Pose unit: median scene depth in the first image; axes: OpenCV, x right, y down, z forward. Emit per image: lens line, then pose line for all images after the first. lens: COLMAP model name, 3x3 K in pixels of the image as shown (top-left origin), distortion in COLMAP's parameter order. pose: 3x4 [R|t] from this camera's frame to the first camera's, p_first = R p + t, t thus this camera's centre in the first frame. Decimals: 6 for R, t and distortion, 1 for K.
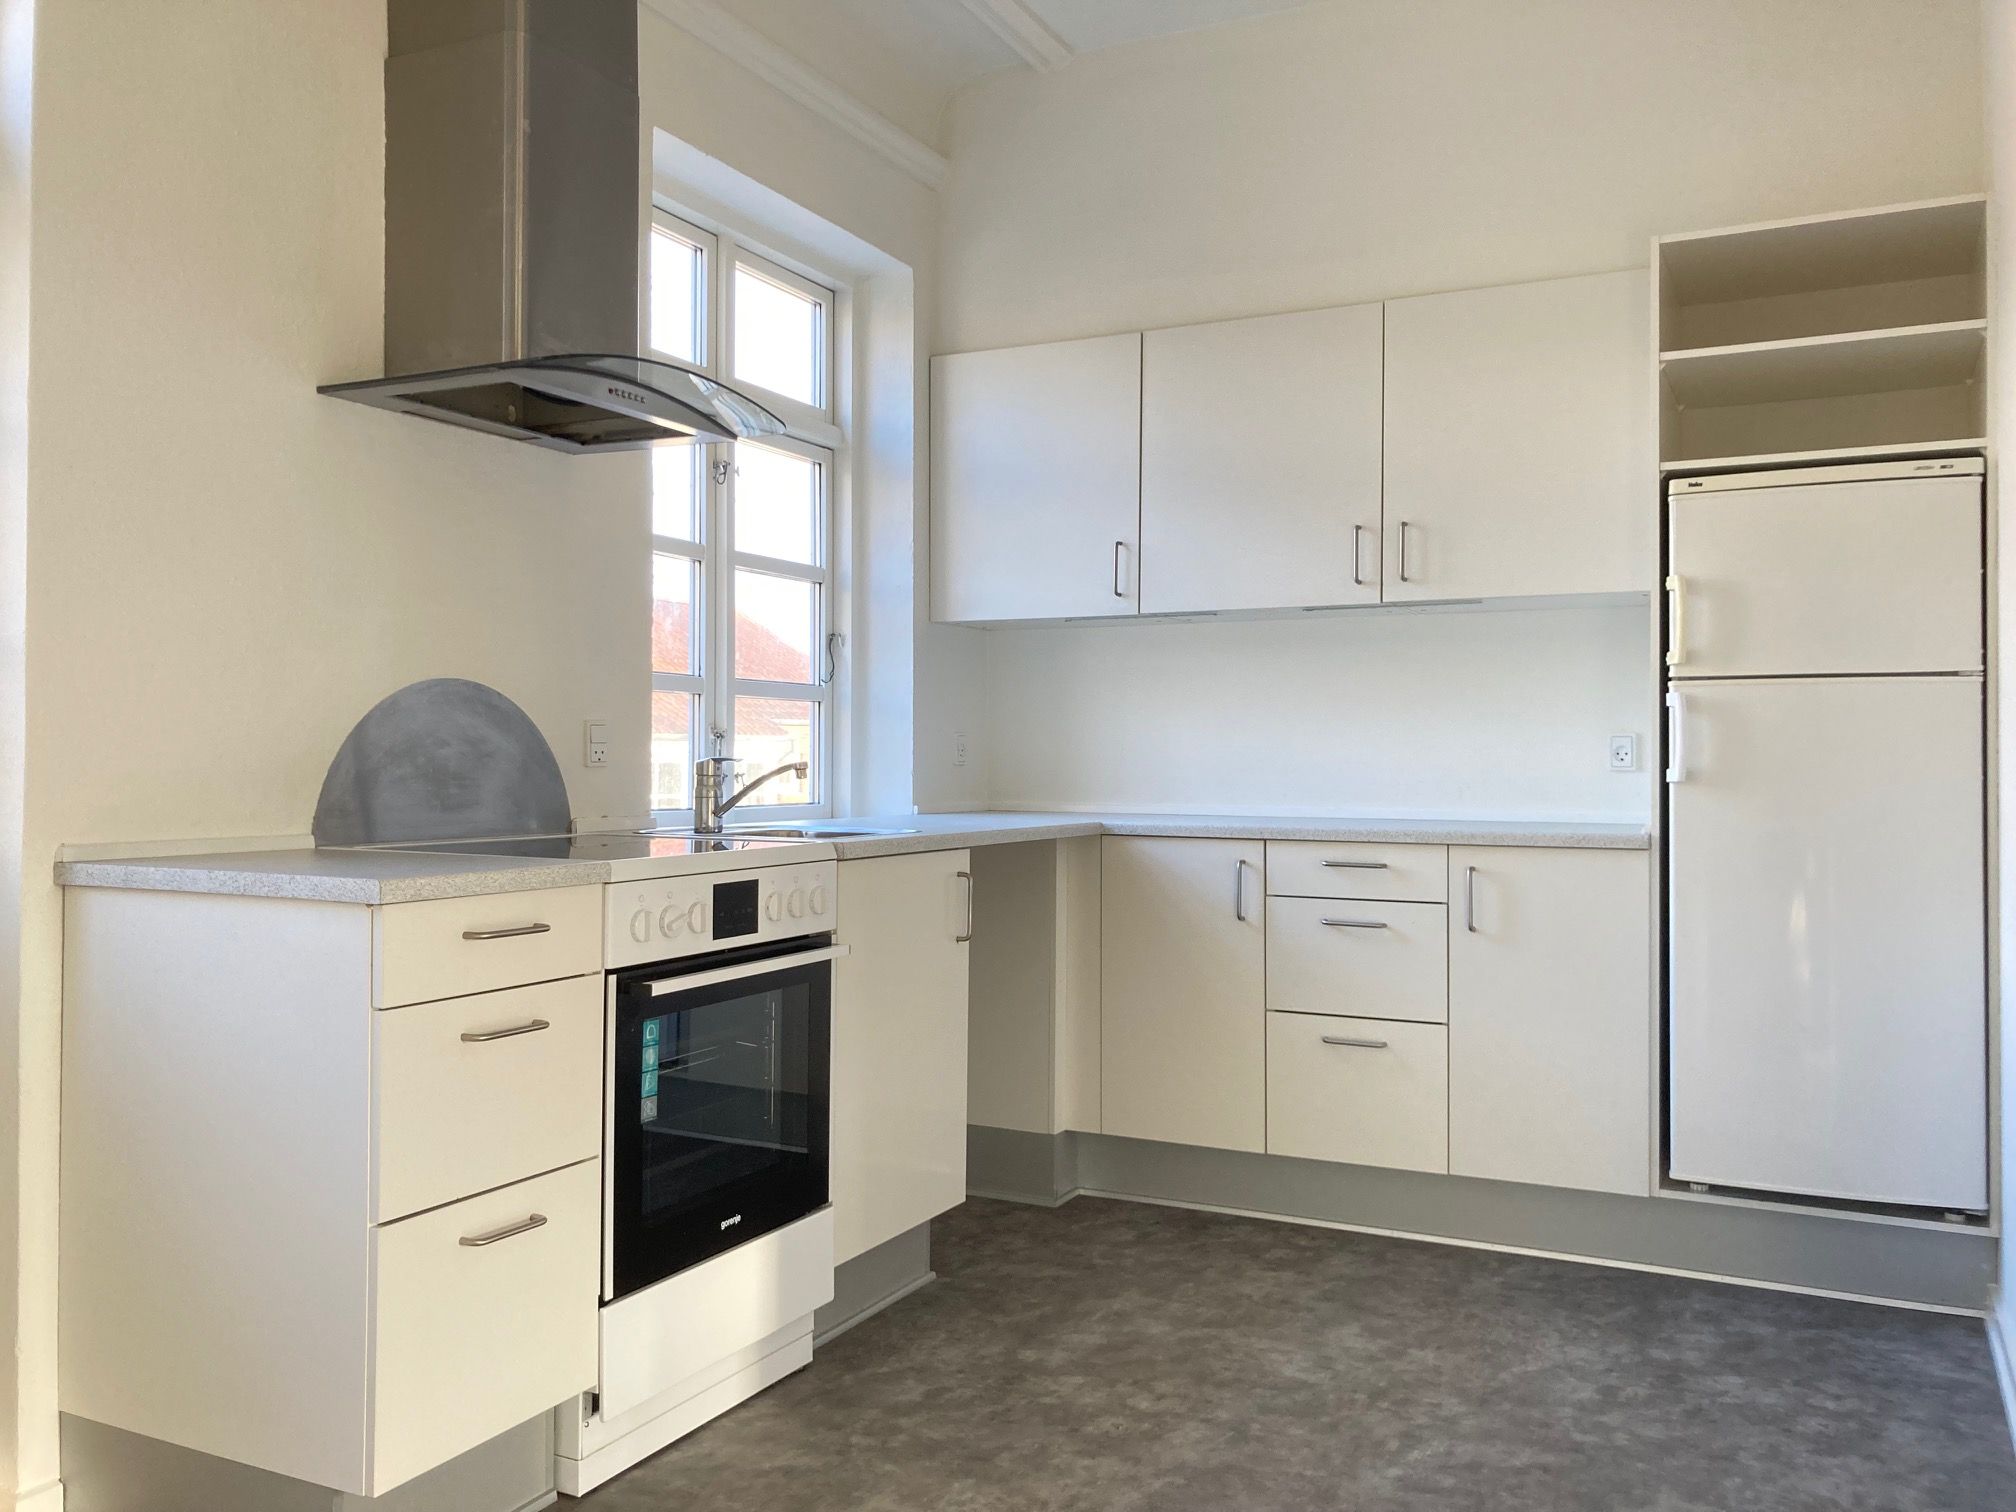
lens RADIAL K [[1611.2, 0, 1008.0], [0, 1611.2, 756.0], [0, 0, 1]] dist [-0.003676, -0.002829]
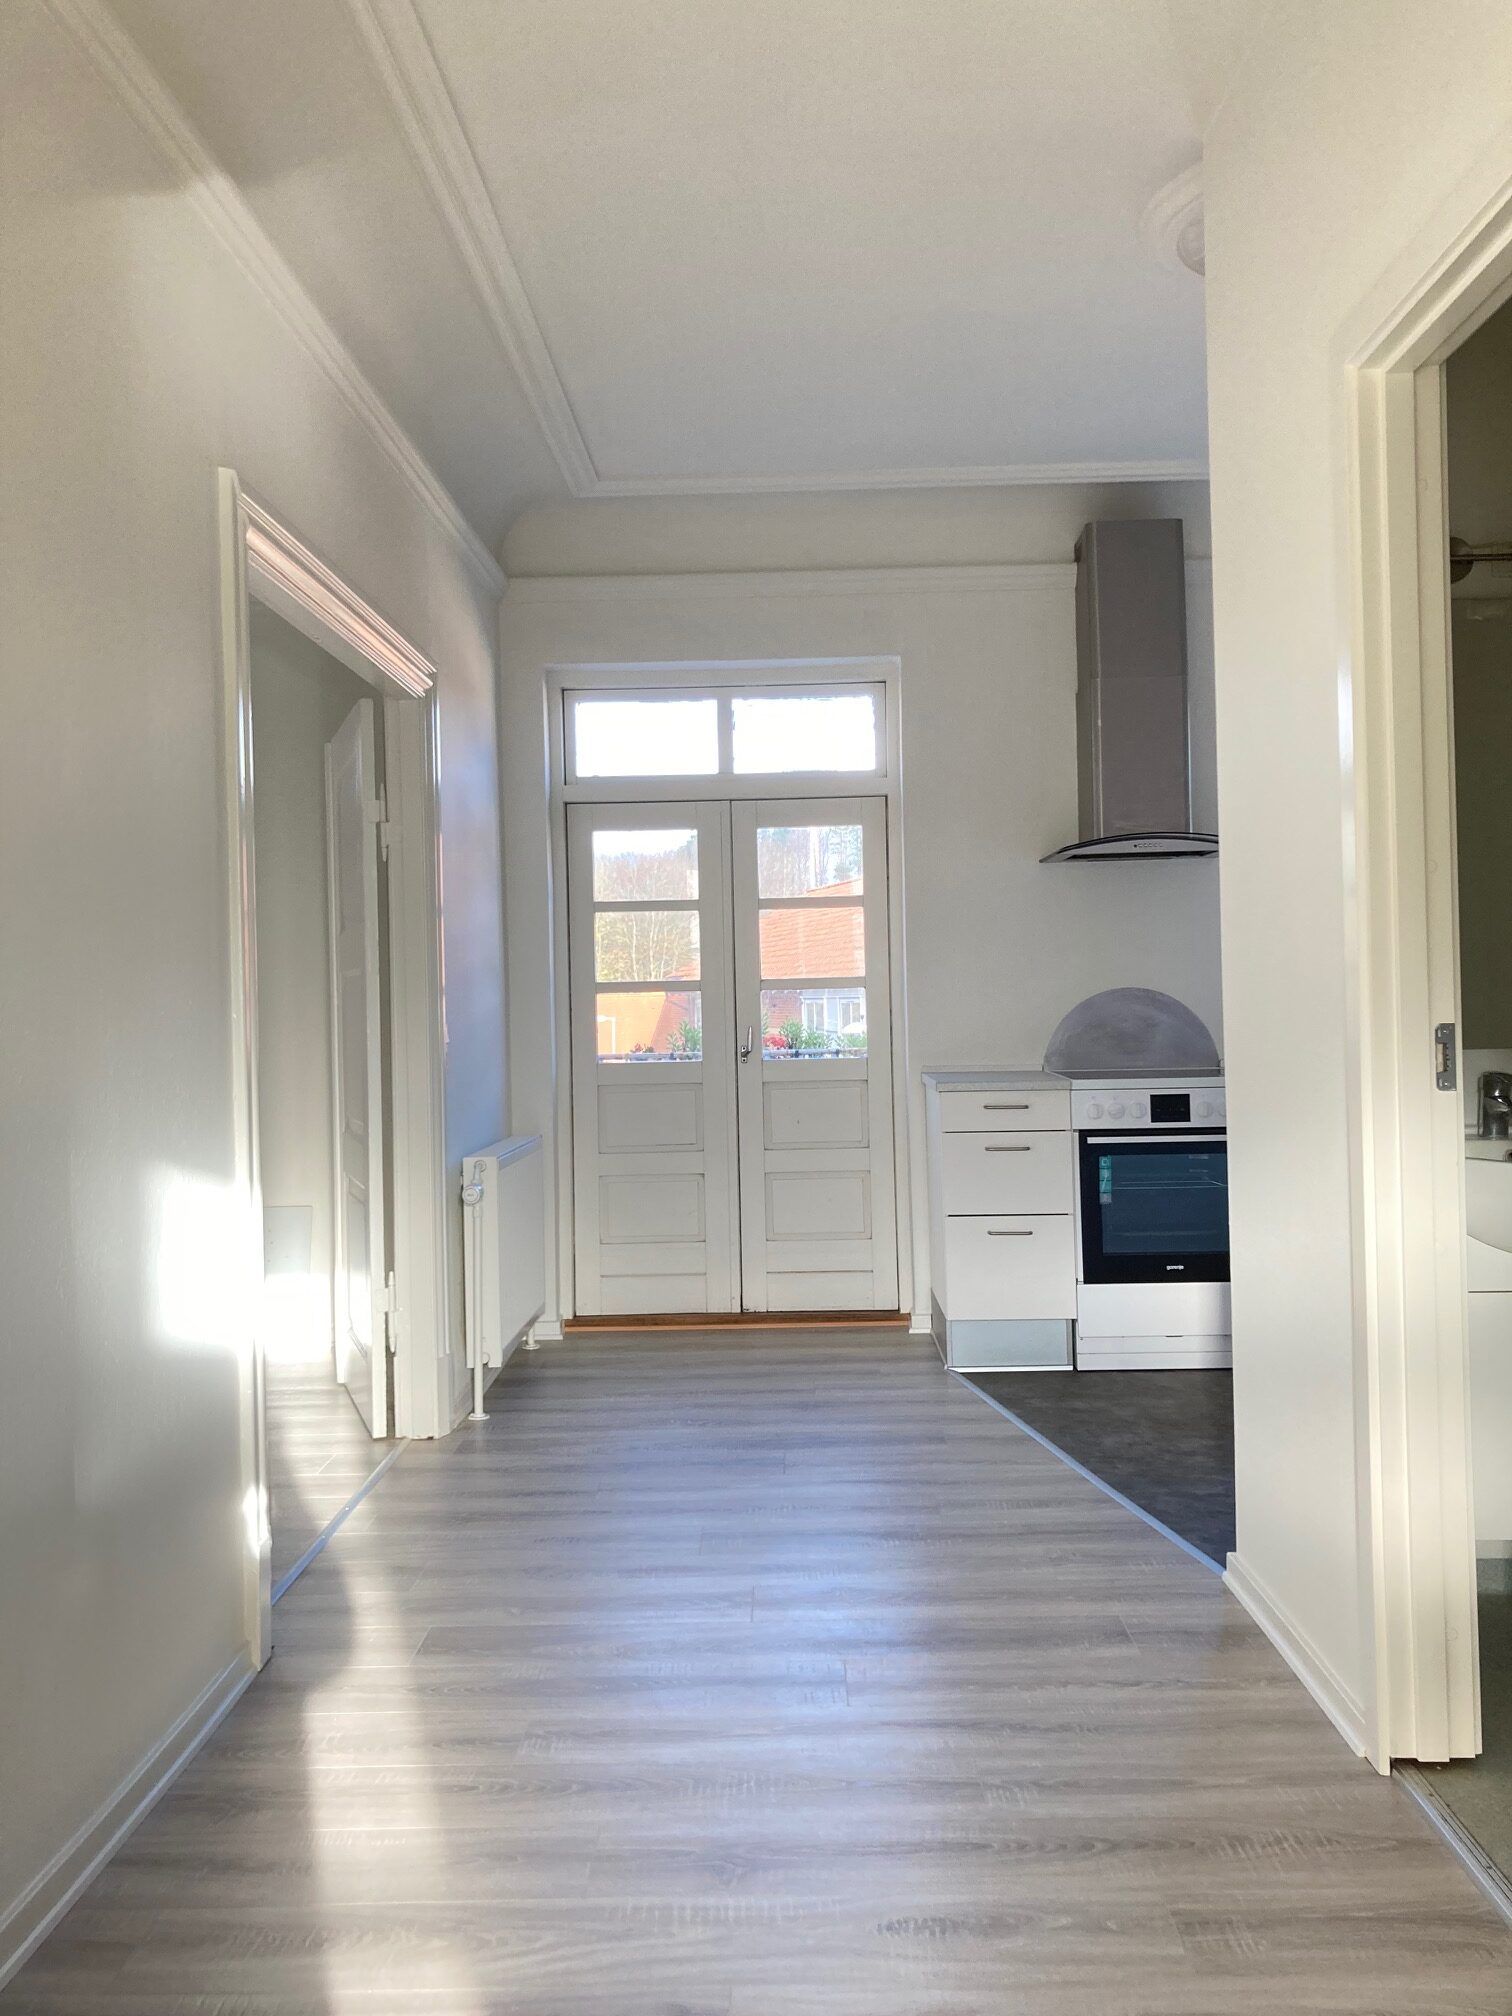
lens RADIAL K [[1611.2, 0, 756.0], [0, 1611.2, 1008.0], [0, 0, 1]] dist [-0.003676, -0.002829]
pose [[0.428482, -0.004314, -0.903540, 1.420788], [0.024556, 0.999675, 0.006872, -0.054030], [0.903217, -0.025132, 0.428449, -0.298971]]
